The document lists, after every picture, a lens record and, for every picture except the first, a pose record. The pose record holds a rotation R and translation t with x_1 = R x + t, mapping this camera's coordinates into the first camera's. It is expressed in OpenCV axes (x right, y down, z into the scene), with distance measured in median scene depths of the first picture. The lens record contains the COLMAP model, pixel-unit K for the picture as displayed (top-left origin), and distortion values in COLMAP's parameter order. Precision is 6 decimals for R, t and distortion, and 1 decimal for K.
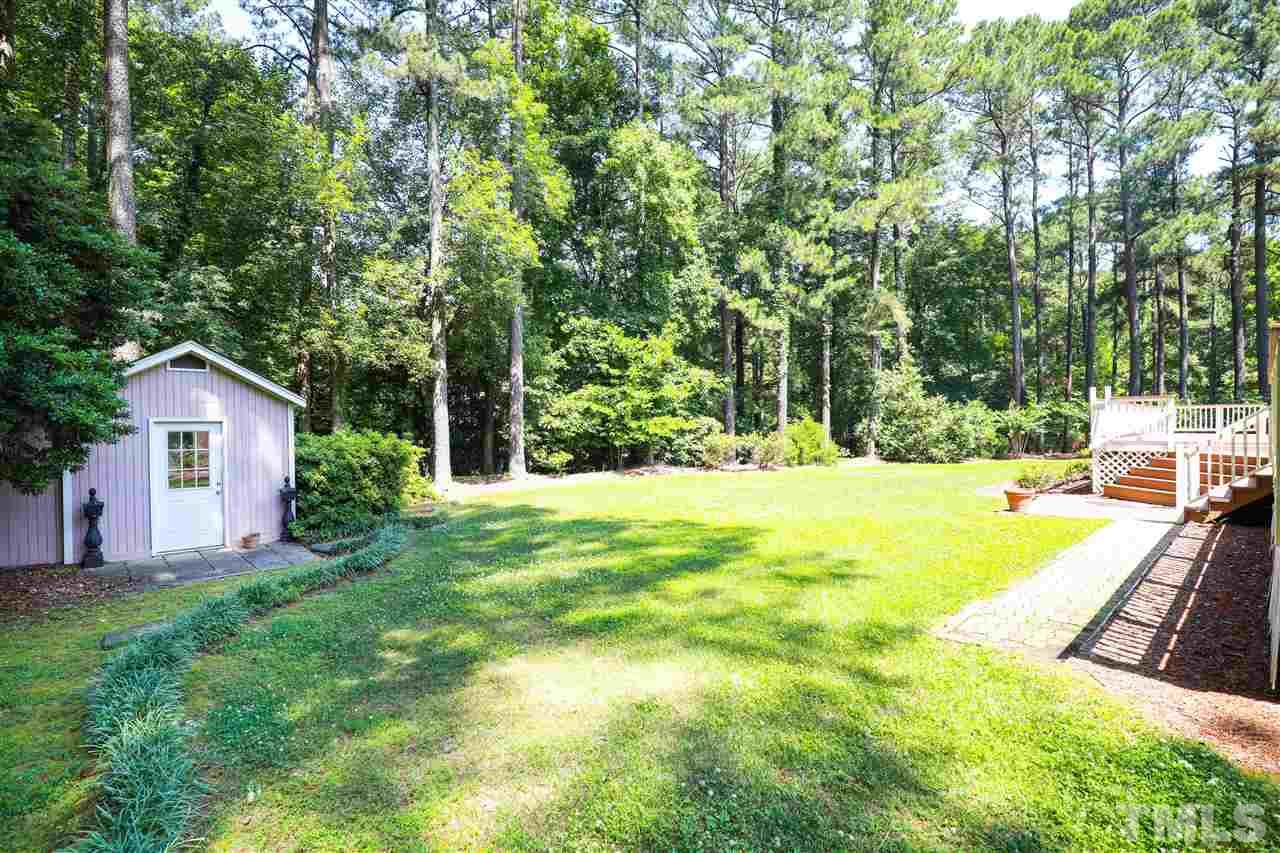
lens RADIAL K [[604.3, 0, 641.6], [0, 604.3, 432.8], [0, 0, 1]] dist [-0.021709, -0.000120]
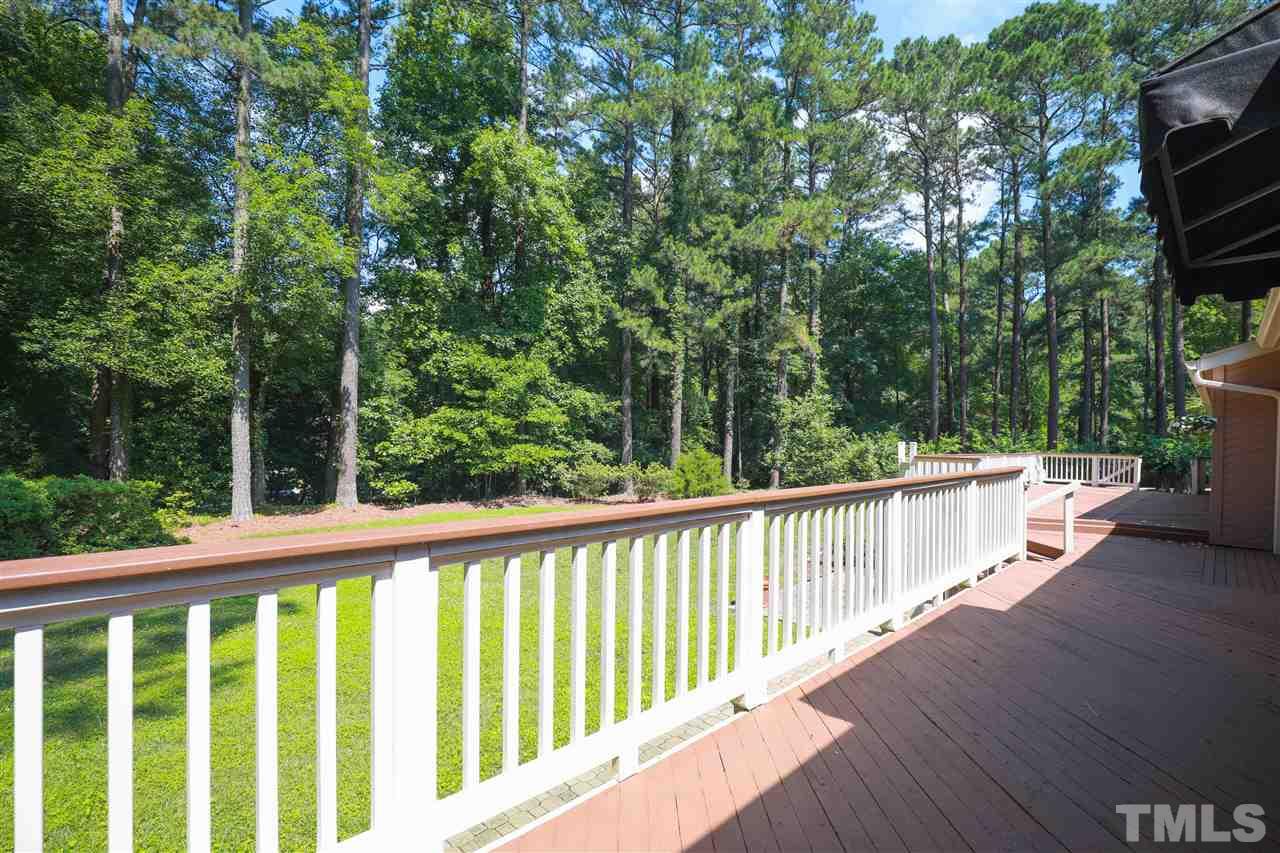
lens RADIAL K [[604.3, 0, 641.6], [0, 604.3, 432.8], [0, 0, 1]] dist [-0.021709, -0.000120]
pose [[0.998840, 0.028690, 0.038665, 0.152655], [-0.027987, 0.999435, -0.018590, -0.027409], [-0.039177, 0.017487, 0.999079, 0.071081]]
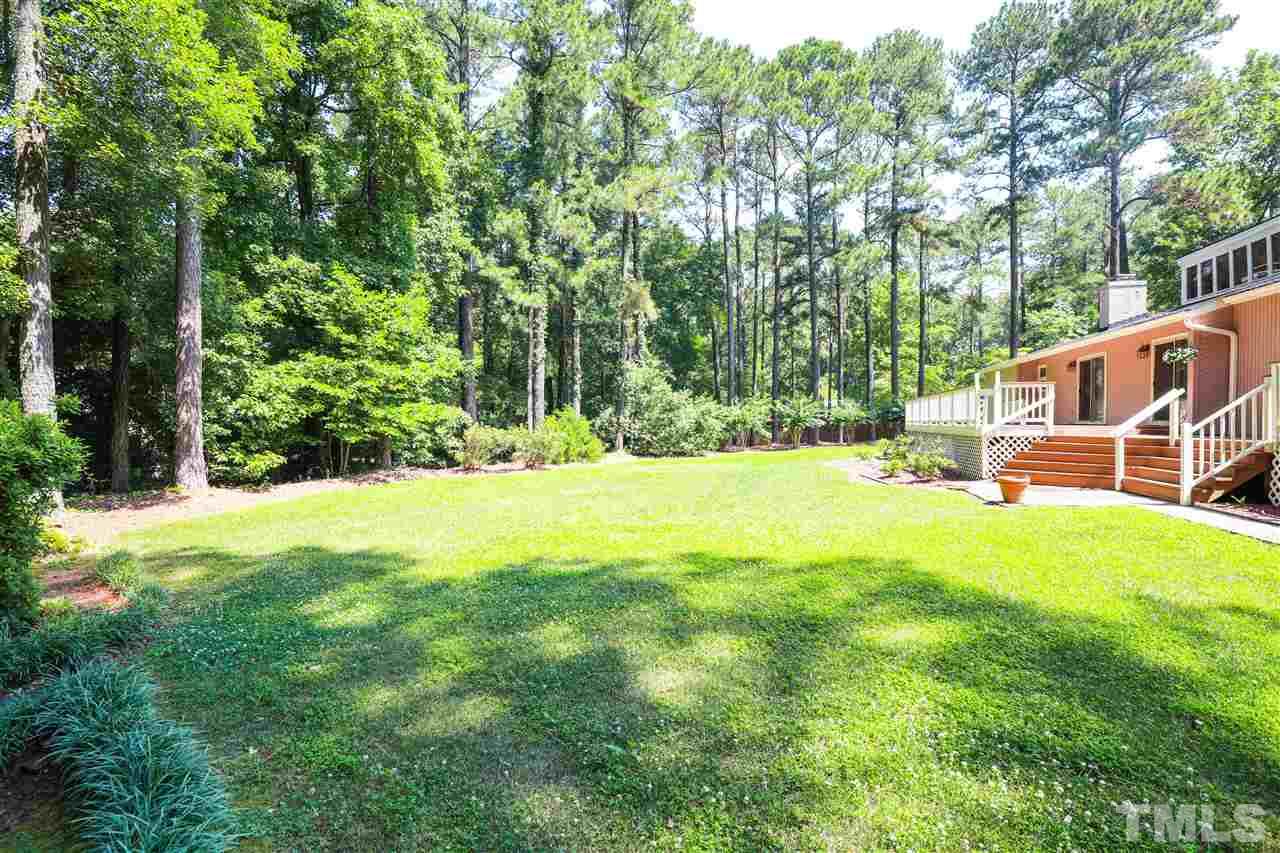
lens RADIAL K [[604.3, 0, 641.6], [0, 604.3, 432.8], [0, 0, 1]] dist [-0.021709, -0.000120]
pose [[0.853522, -0.003811, 0.521042, -0.102230], [0.003173, 0.999993, 0.002117, 0.008721], [-0.521047, -0.000154, 0.853528, 0.187121]]
